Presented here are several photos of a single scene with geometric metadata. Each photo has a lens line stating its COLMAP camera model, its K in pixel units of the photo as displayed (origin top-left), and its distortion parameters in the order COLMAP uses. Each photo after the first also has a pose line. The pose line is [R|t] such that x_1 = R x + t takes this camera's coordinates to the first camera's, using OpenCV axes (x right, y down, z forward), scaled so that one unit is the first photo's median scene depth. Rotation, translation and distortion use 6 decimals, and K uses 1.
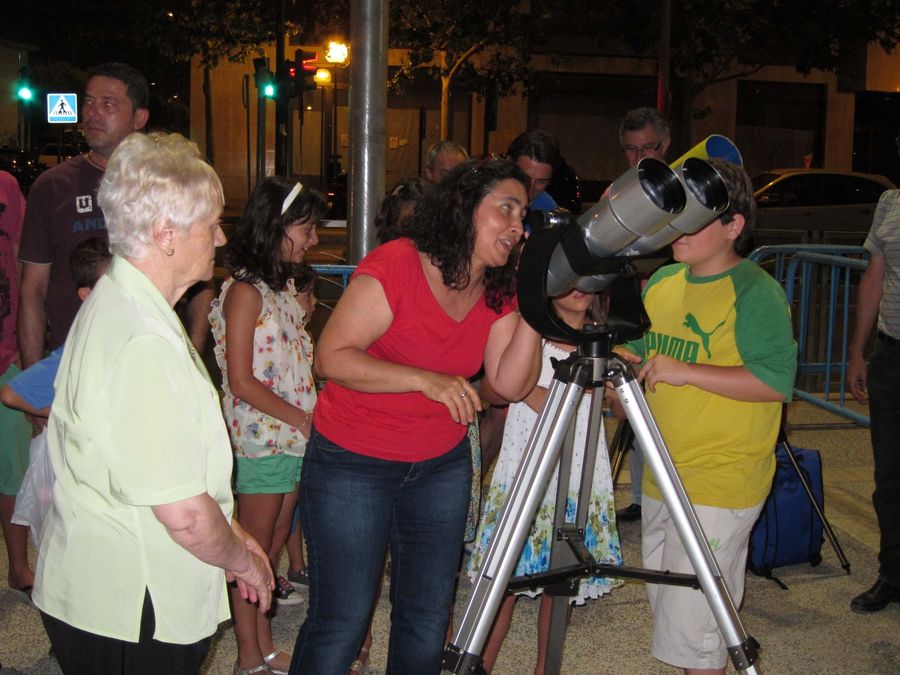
lens RADIAL K [[1332.0, 0, 450.0], [0, 1332.0, 337.5], [0, 0, 1]] dist [-0.168521, 0.028777]
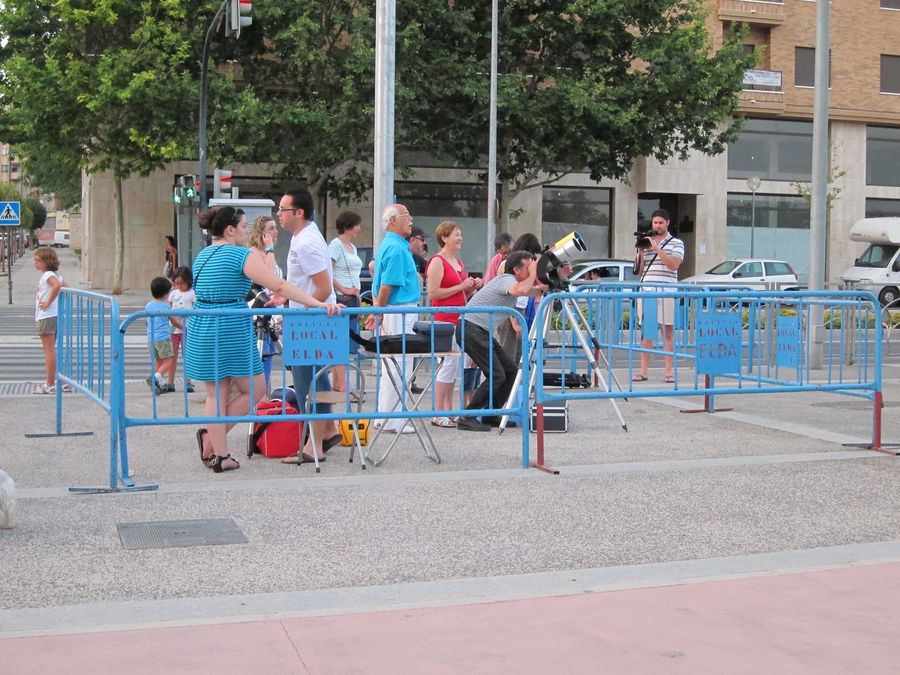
lens RADIAL K [[1332.0, 0, 450.0], [0, 1332.0, 337.5], [0, 0, 1]] dist [-0.168521, 0.028777]
pose [[0.988485, -0.019633, 0.150042, -0.067982], [0.030262, 0.997165, -0.068889, 0.034876], [-0.148264, 0.072636, 0.986277, -0.245002]]
